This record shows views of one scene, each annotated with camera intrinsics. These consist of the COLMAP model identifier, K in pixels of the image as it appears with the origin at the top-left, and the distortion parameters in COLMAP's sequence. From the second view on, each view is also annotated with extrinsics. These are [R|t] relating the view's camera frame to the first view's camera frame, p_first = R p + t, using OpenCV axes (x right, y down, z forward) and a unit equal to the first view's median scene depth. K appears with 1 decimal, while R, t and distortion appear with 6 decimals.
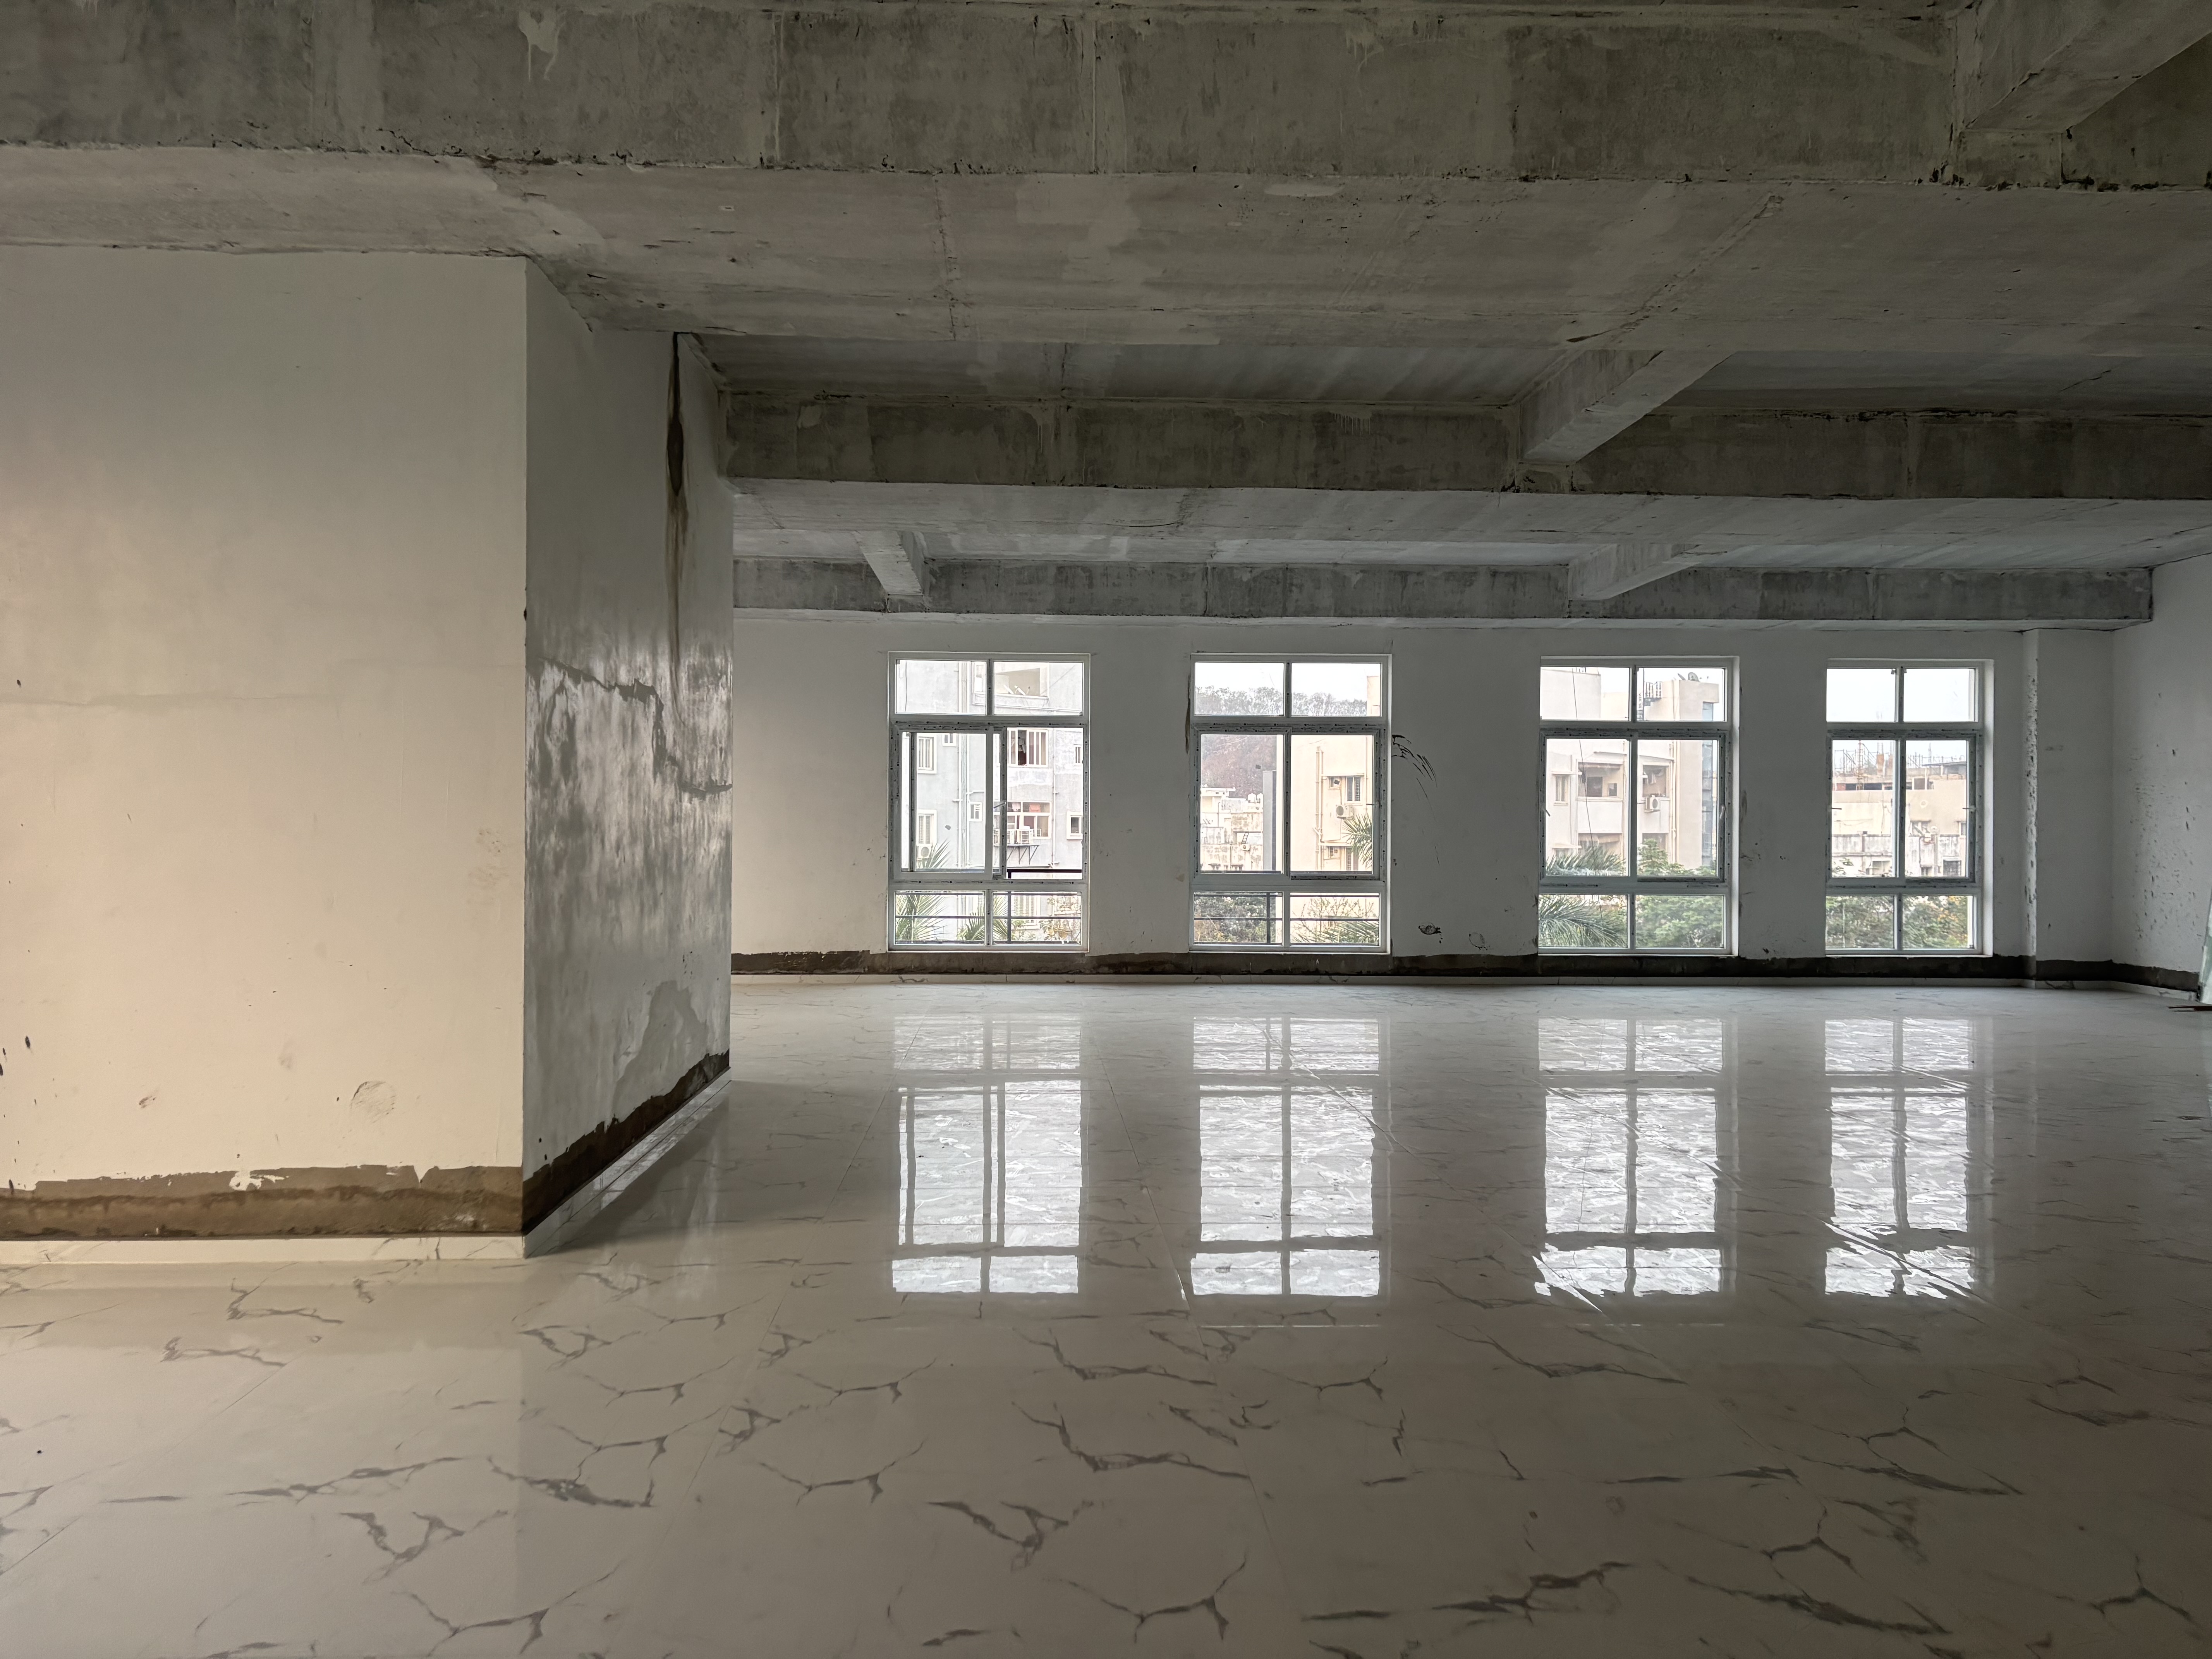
lens RADIAL K [[1656.0, 0, 1103.3], [0, 1656.0, 823.8], [0, 0, 1]] dist [0.065138, -0.067687]
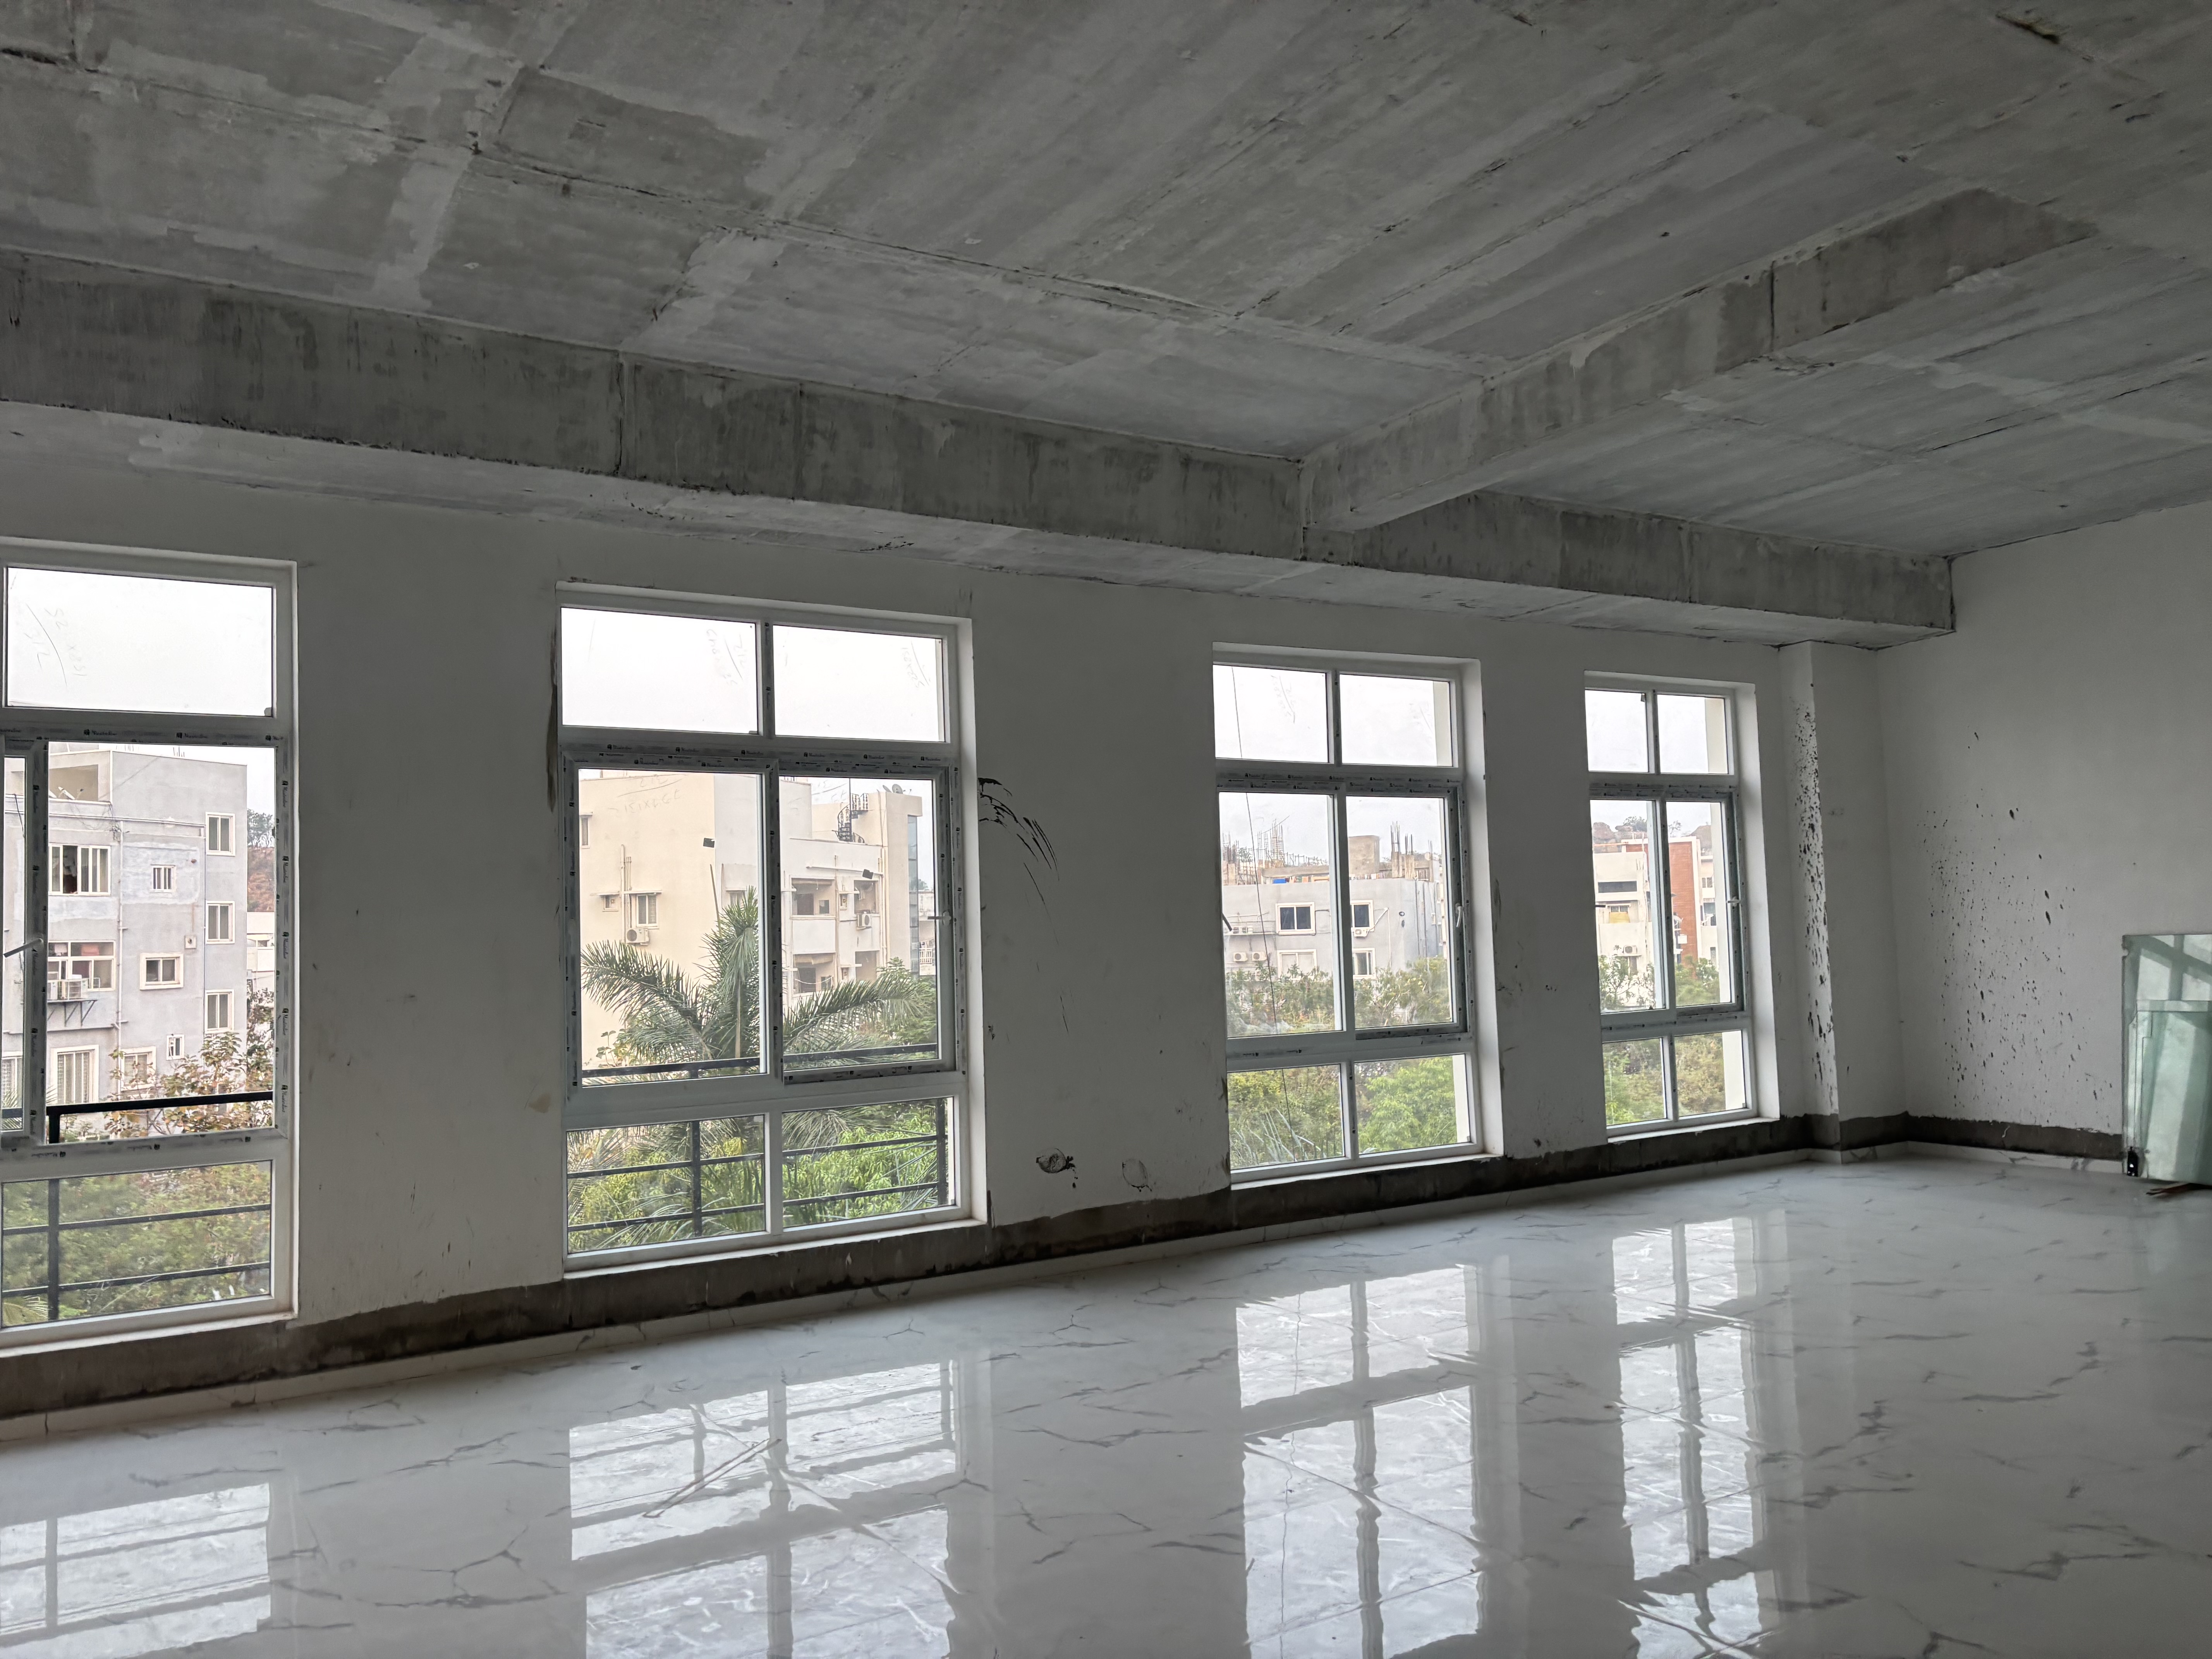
lens RADIAL K [[1656.0, 0, 1122.1], [0, 1656.0, 835.2], [0, 0, 1]] dist [0.065138, -0.067687]
pose [[0.872024, -0.002663, 0.489456, -0.032315], [0.035236, 0.997732, -0.057349, -0.006194], [-0.488194, 0.067256, 0.870140, 0.549600]]
